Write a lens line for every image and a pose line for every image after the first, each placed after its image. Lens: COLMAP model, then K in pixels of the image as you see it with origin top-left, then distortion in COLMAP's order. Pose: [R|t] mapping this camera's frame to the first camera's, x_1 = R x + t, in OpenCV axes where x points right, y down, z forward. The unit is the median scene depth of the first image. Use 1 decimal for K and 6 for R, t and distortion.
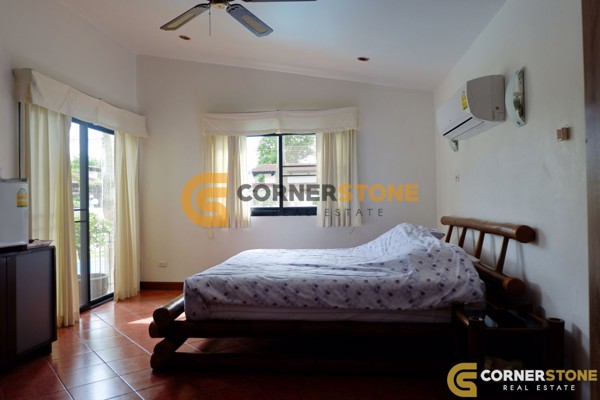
lens RADIAL K [[443.7, 0, 298.7], [0, 443.7, 196.8], [0, 0, 1]] dist [-0.030320, 0.032784]
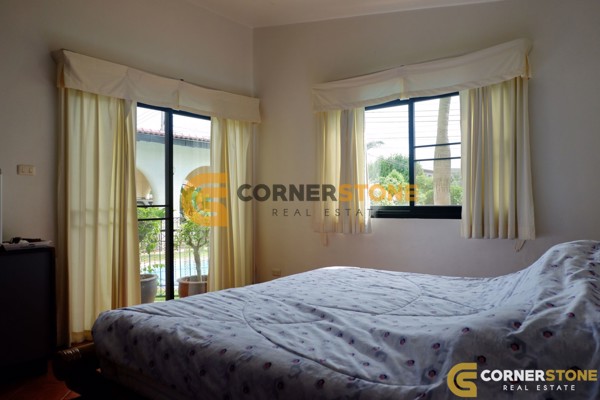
lens RADIAL K [[443.7, 0, 298.7], [0, 443.7, 196.8], [0, 0, 1]] dist [-0.030320, 0.032784]
pose [[0.842477, -0.001041, -0.538732, 0.190594], [0.002894, 0.999992, 0.002595, 0.007377], [0.538725, -0.003745, 0.842473, 0.337636]]
